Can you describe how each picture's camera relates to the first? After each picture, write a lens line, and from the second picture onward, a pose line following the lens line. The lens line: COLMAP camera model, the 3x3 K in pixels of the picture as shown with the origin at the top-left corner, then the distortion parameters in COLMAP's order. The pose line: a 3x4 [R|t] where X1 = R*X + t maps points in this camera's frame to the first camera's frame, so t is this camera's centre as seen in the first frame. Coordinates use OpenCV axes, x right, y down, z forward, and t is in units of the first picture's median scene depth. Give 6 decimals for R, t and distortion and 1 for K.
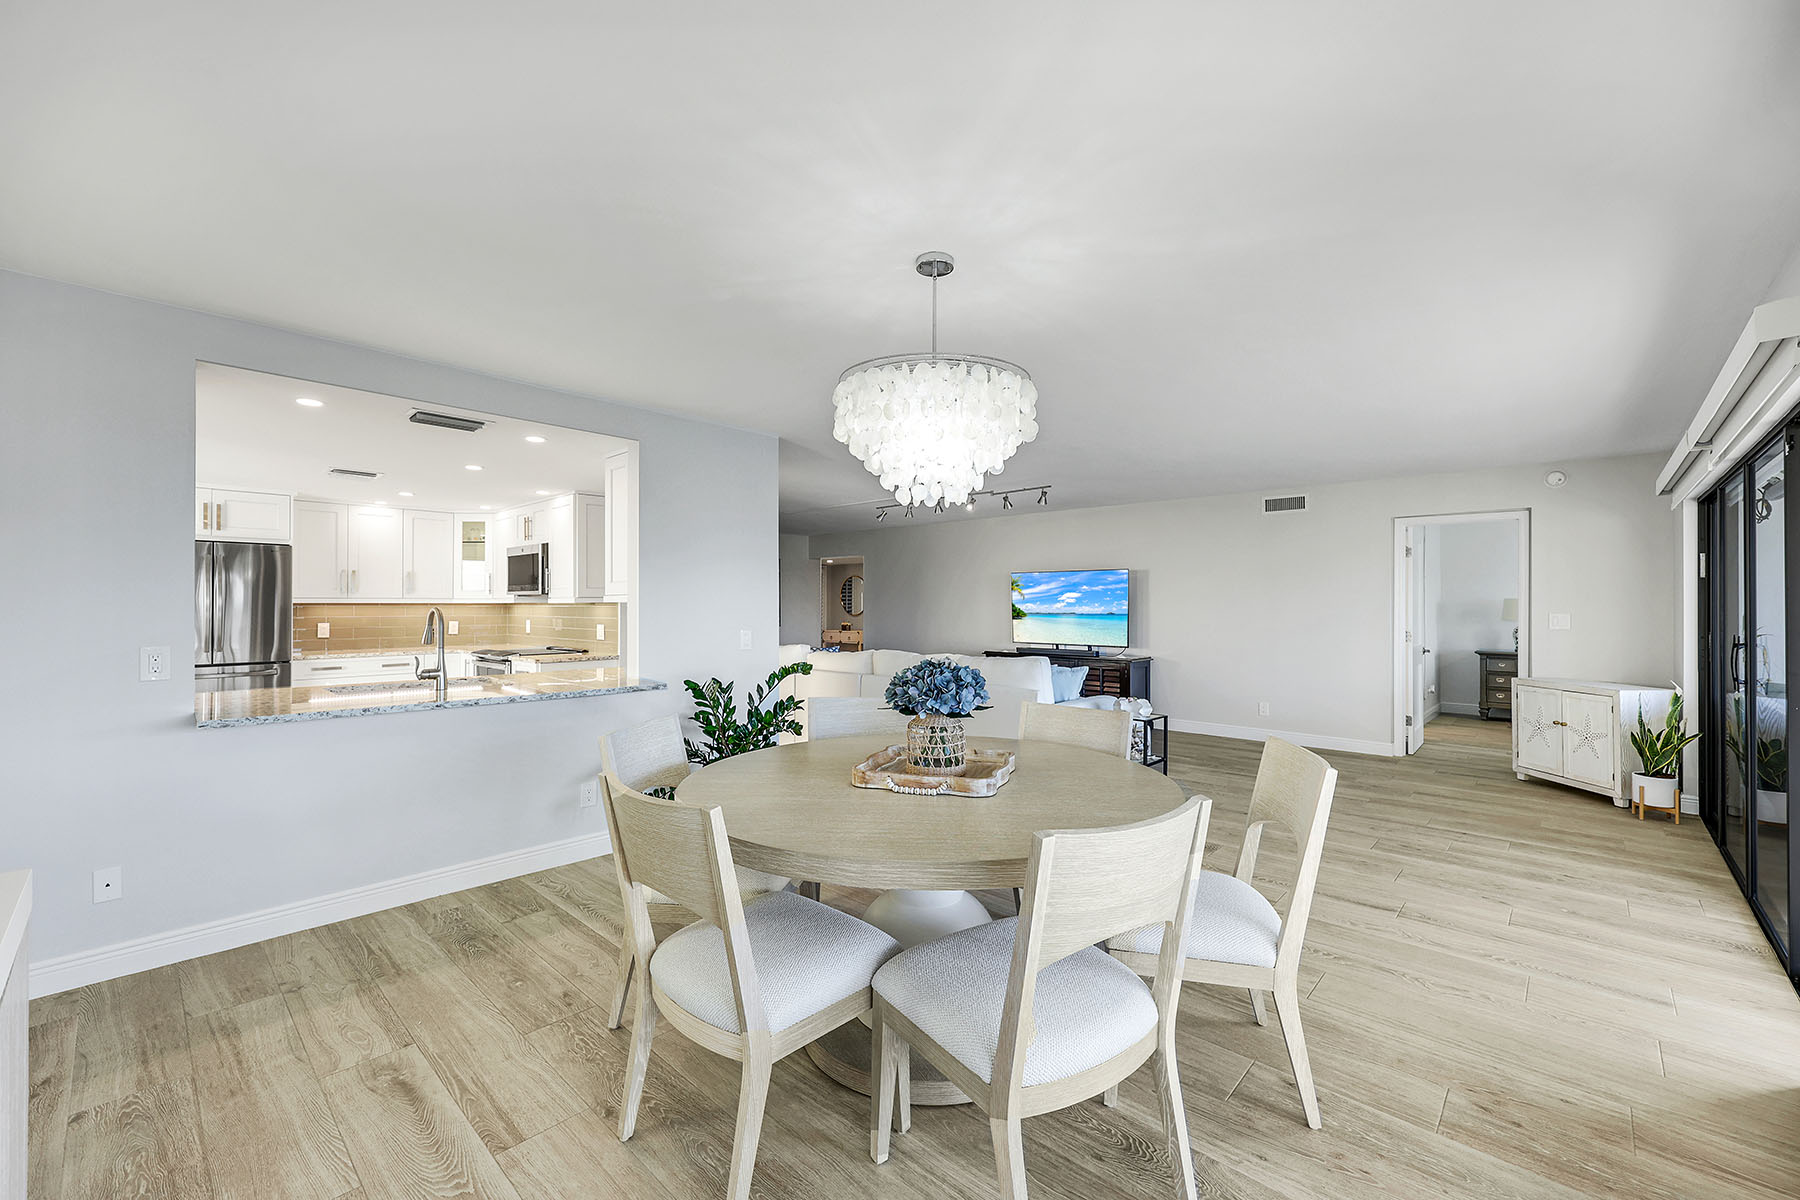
lens RADIAL K [[732.1, 0, 902.7], [0, 732.1, 597.7], [0, 0, 1]] dist [0.001176, 0.000343]
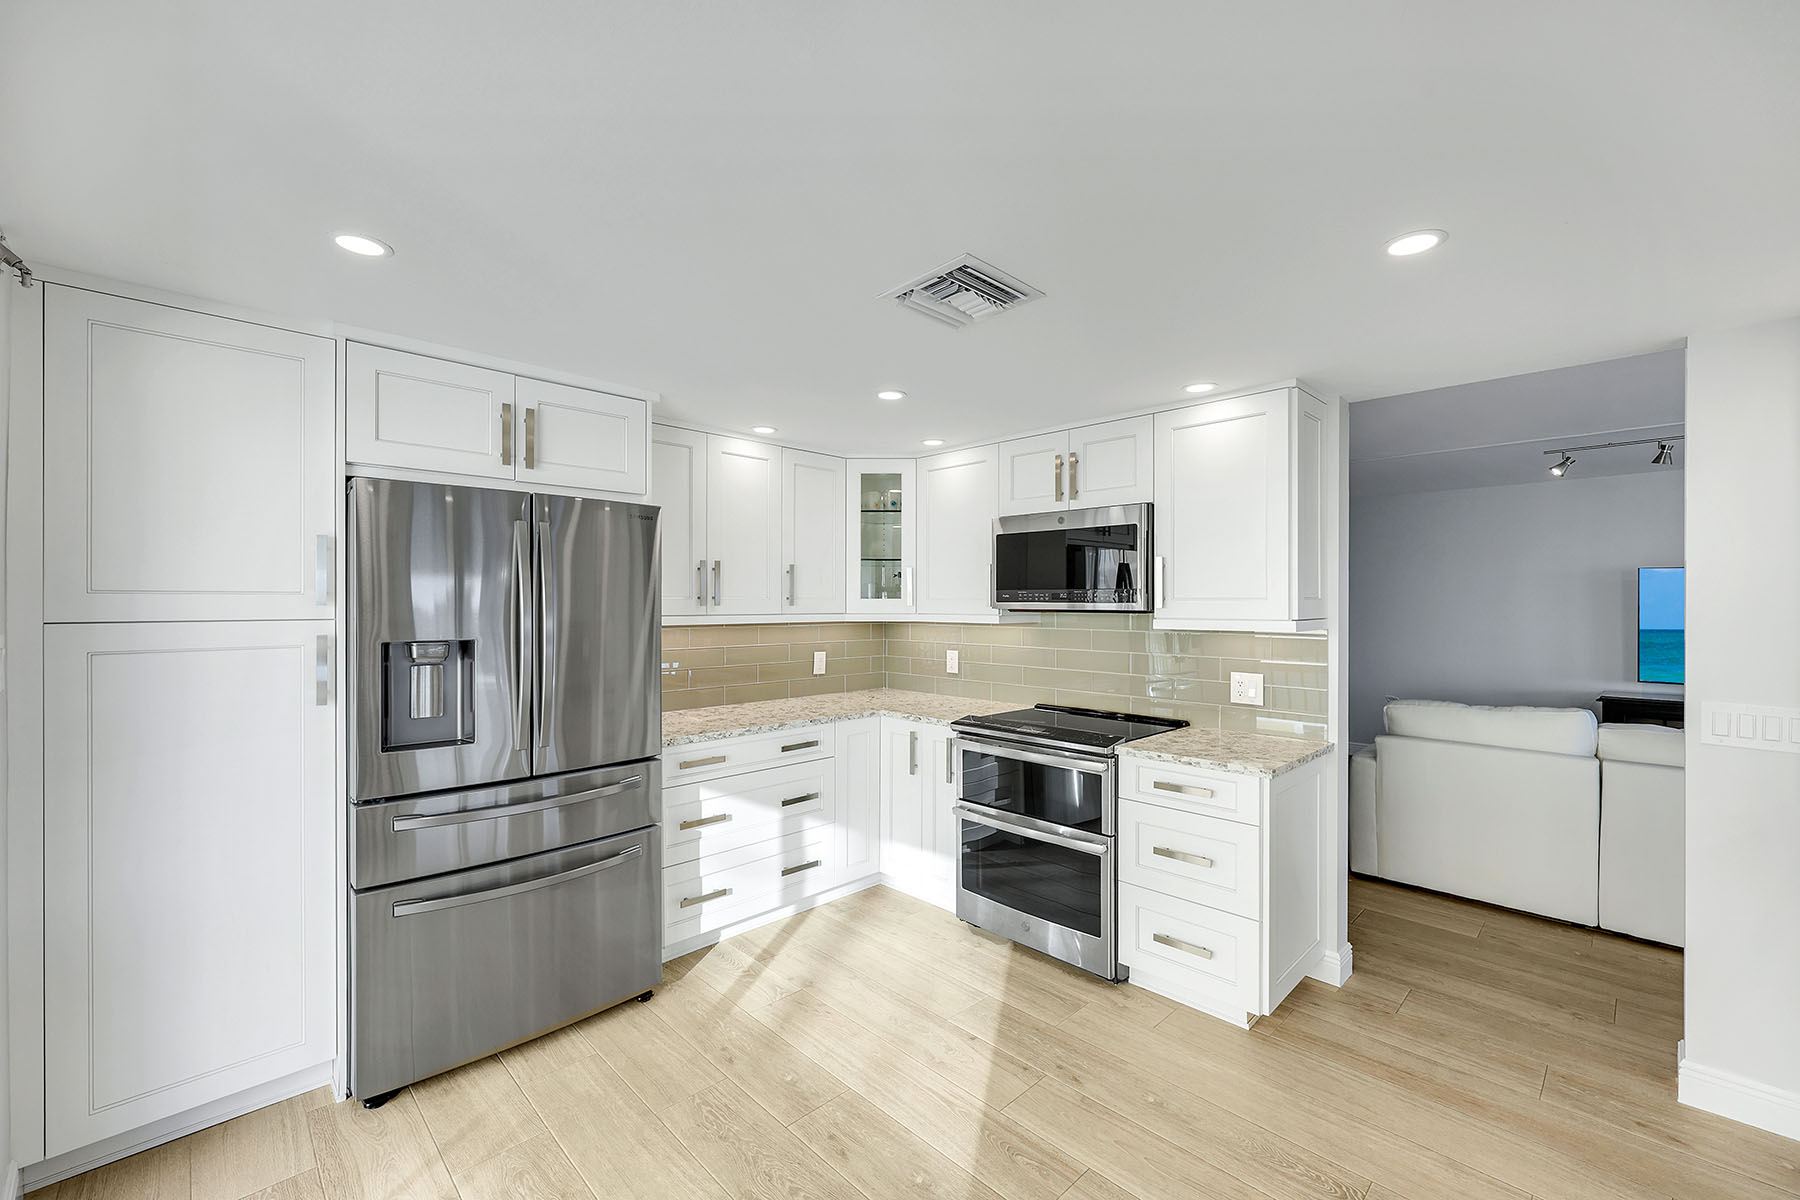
lens RADIAL K [[732.1, 0, 895.5], [0, 732.1, 602.7], [0, 0, 1]] dist [0.001176, 0.000343]
pose [[0.998864, 0.002953, -0.047566, -0.584384], [-0.002736, 0.999986, 0.004633, -0.010639], [0.047579, -0.004498, 0.998857, 0.480781]]
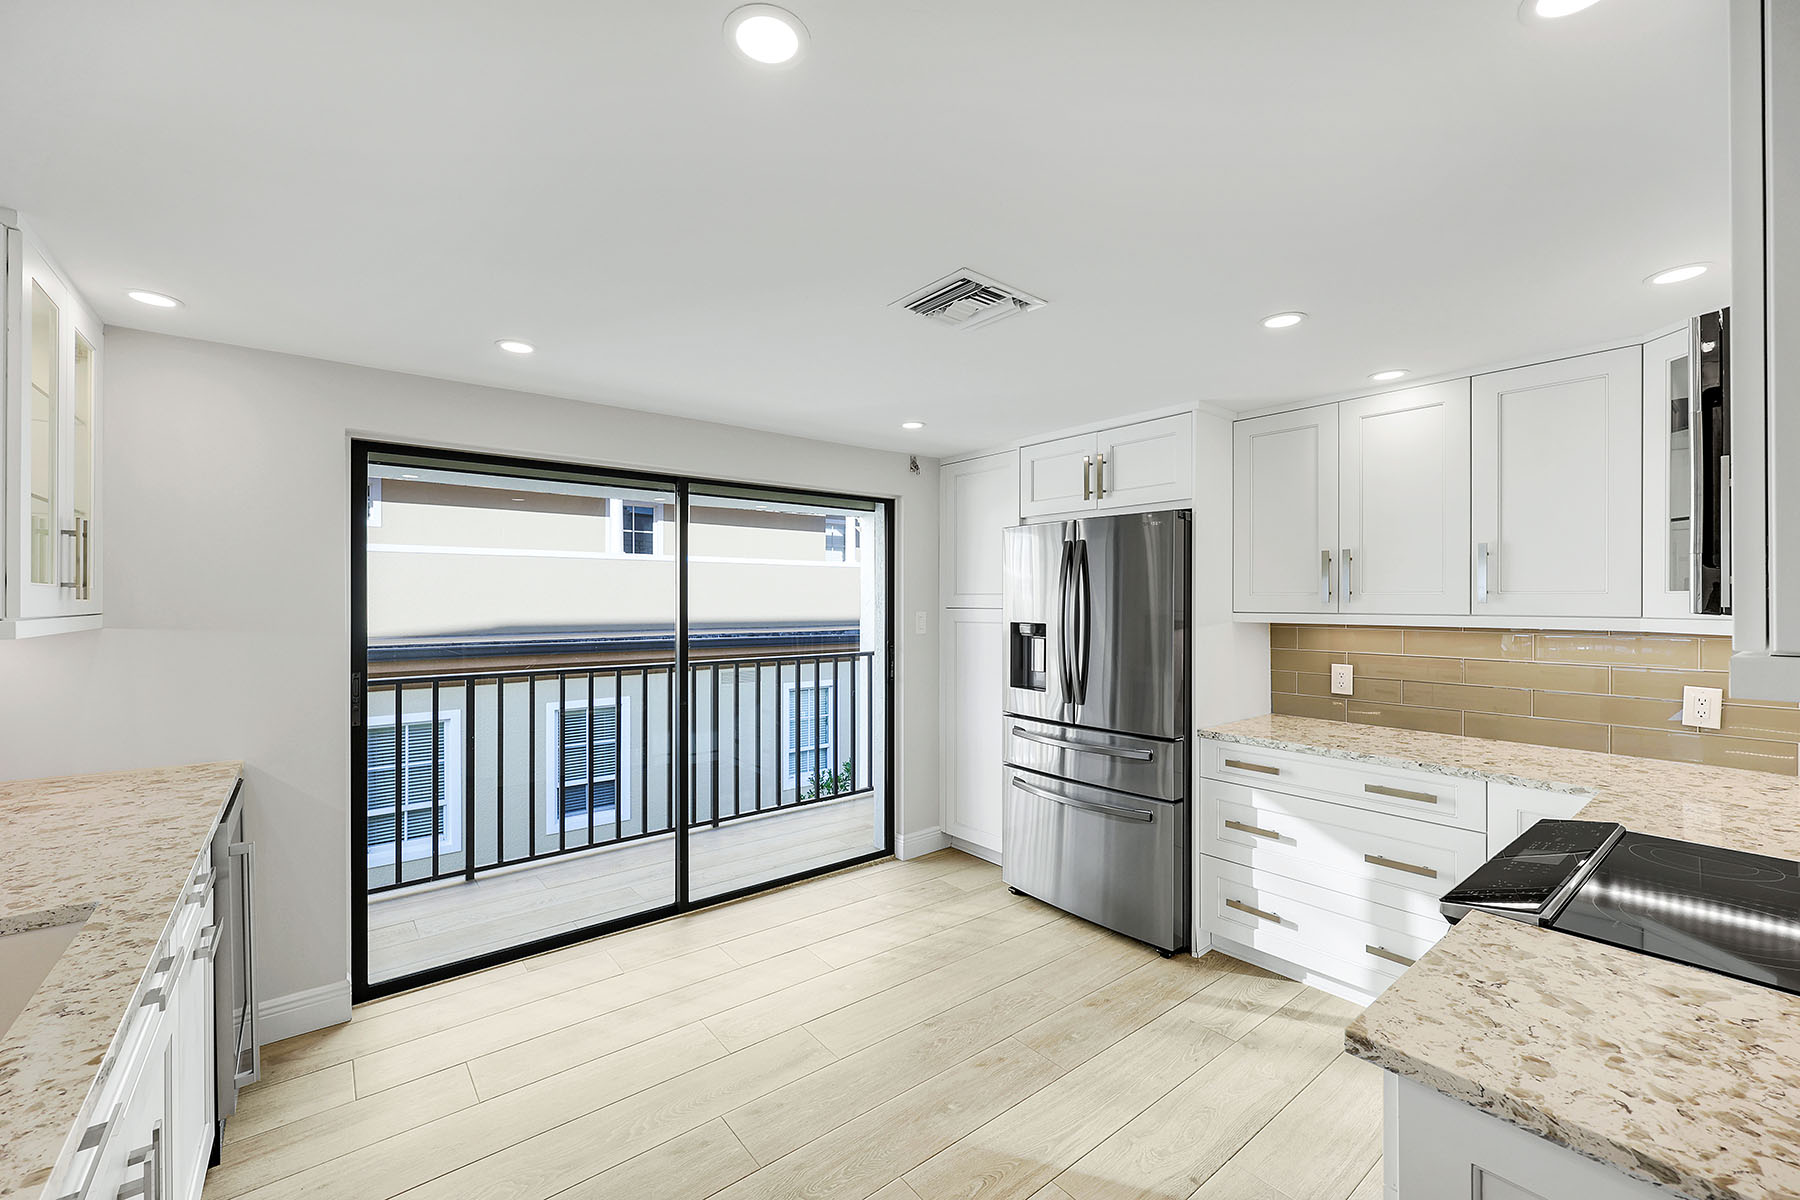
lens RADIAL K [[732.1, 0, 899.2], [0, 732.1, 600.3], [0, 0, 1]] dist [0.001176, 0.000343]
pose [[-0.143610, 0.000527, -0.989634, -0.274622], [0.004905, 0.999988, -0.000179, -0.008147], [0.989622, -0.004880, -0.143611, 0.779958]]
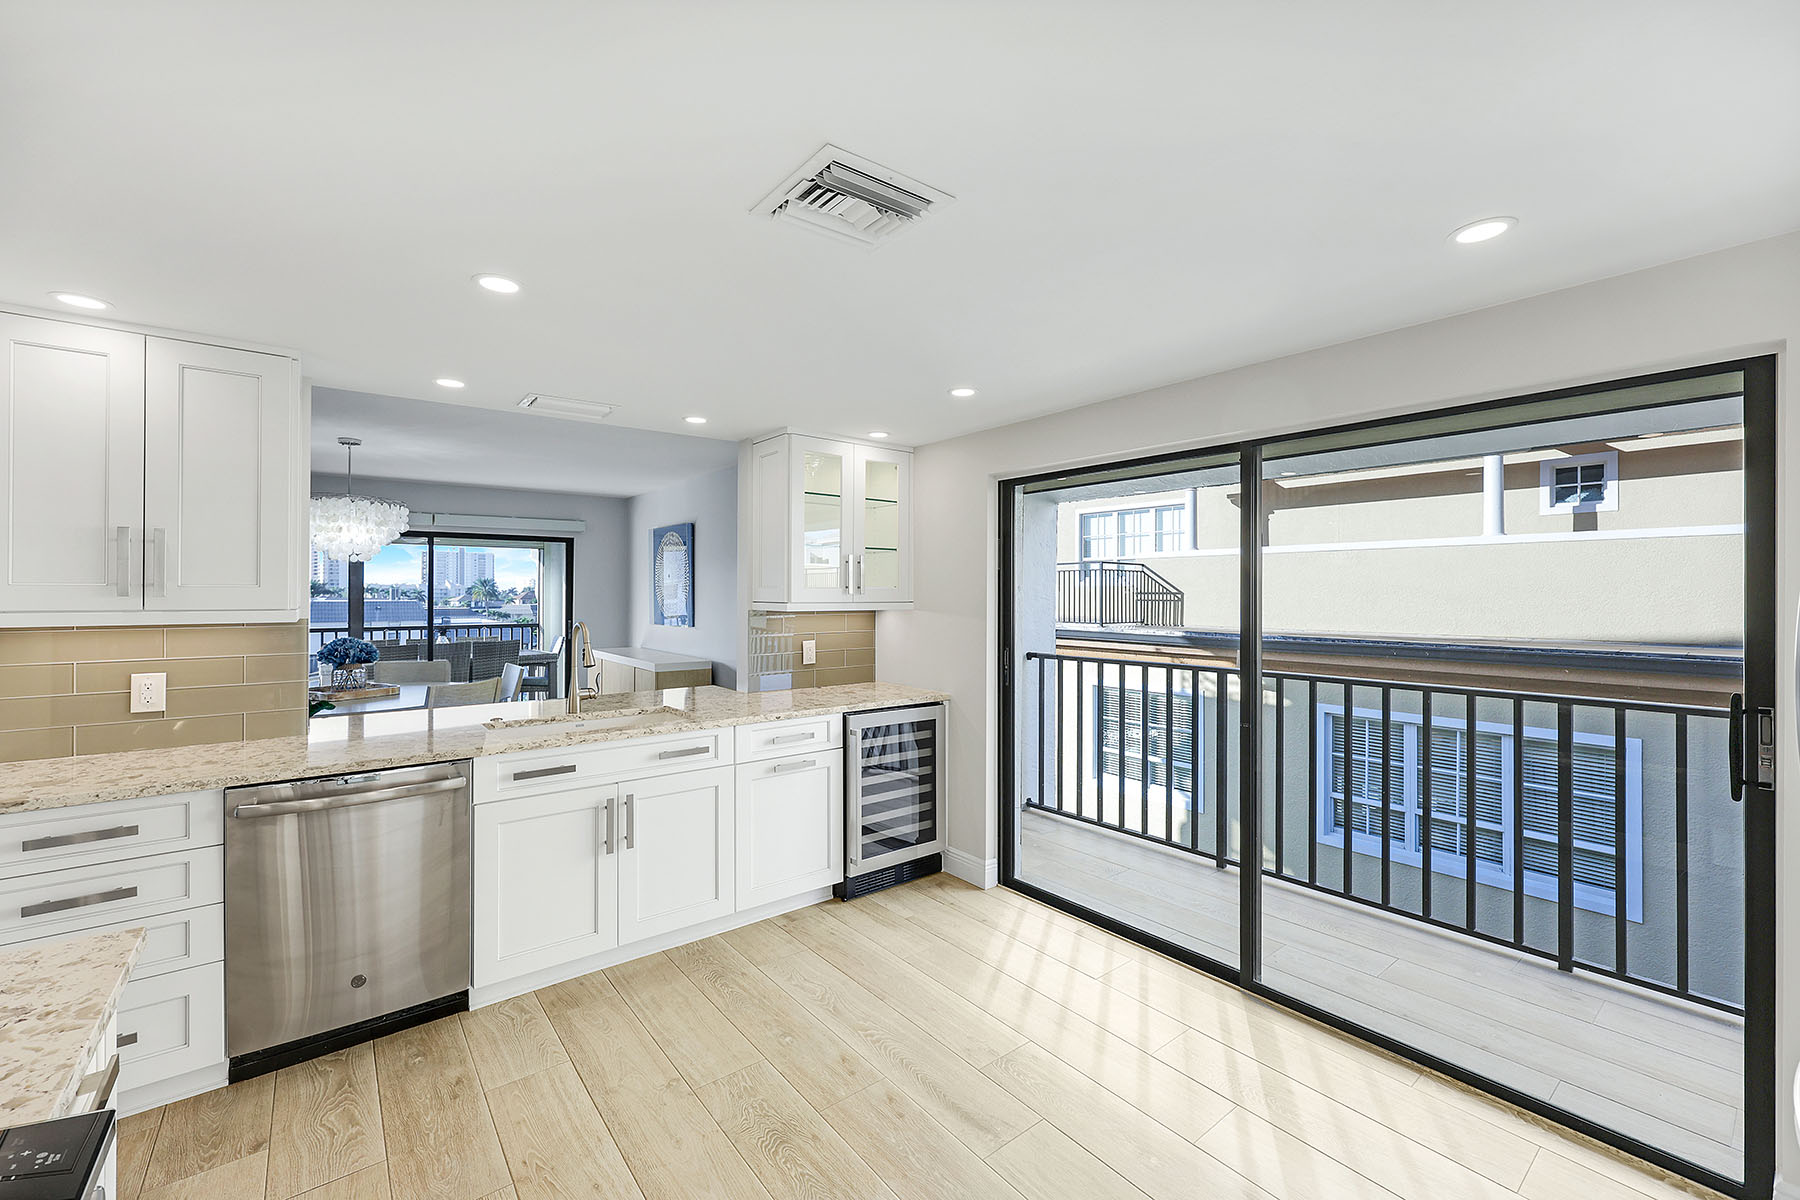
lens RADIAL K [[732.1, 0, 900.8], [0, 732.1, 587.1], [0, 0, 1]] dist [0.001176, 0.000343]
pose [[-0.989299, -0.003868, 0.145850, -0.620694], [-0.005961, 0.999885, -0.013918, -0.007553], [-0.145780, -0.014639, -0.989209, 0.987533]]
